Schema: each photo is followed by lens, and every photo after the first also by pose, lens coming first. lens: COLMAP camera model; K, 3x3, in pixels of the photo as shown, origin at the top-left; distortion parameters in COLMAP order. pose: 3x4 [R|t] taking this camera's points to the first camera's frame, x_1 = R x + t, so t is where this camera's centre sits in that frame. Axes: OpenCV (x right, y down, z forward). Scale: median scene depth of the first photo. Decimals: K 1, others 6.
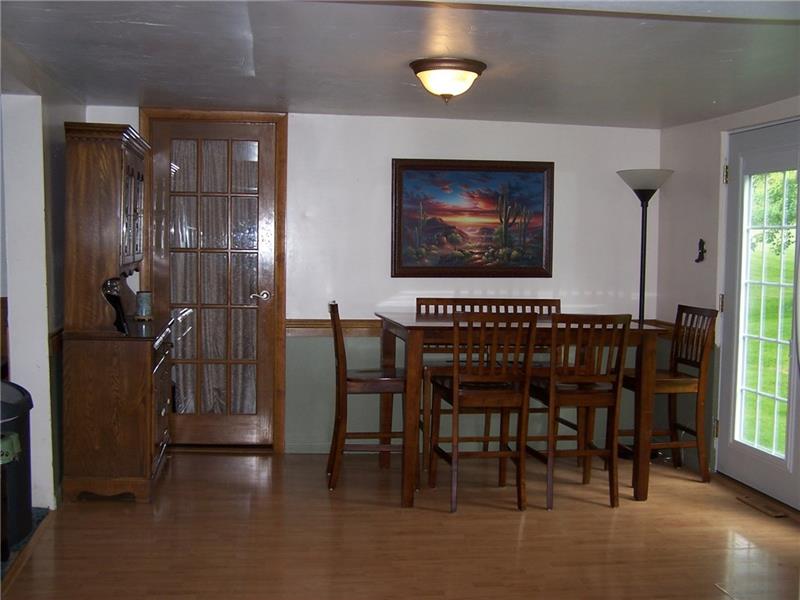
lens RADIAL K [[941.0, 0, 400.0], [0, 941.0, 300.0], [0, 0, 1]] dist [-0.113502, 0.031293]
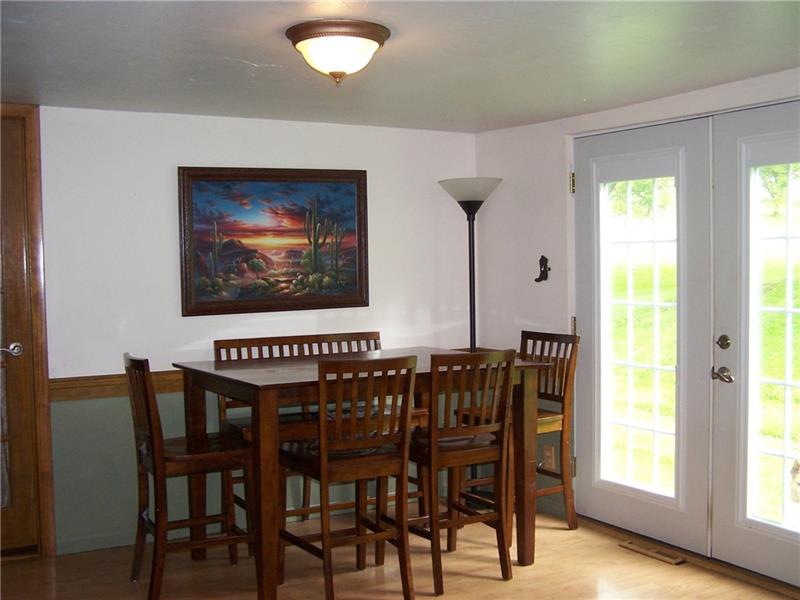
lens RADIAL K [[941.0, 0, 400.0], [0, 941.0, 300.0], [0, 0, 1]] dist [-0.113502, 0.031293]
pose [[0.929403, -0.047391, 0.366010, -0.126373], [0.053180, 0.998568, -0.005743, -0.023891], [-0.365214, 0.024802, 0.930593, 0.202587]]
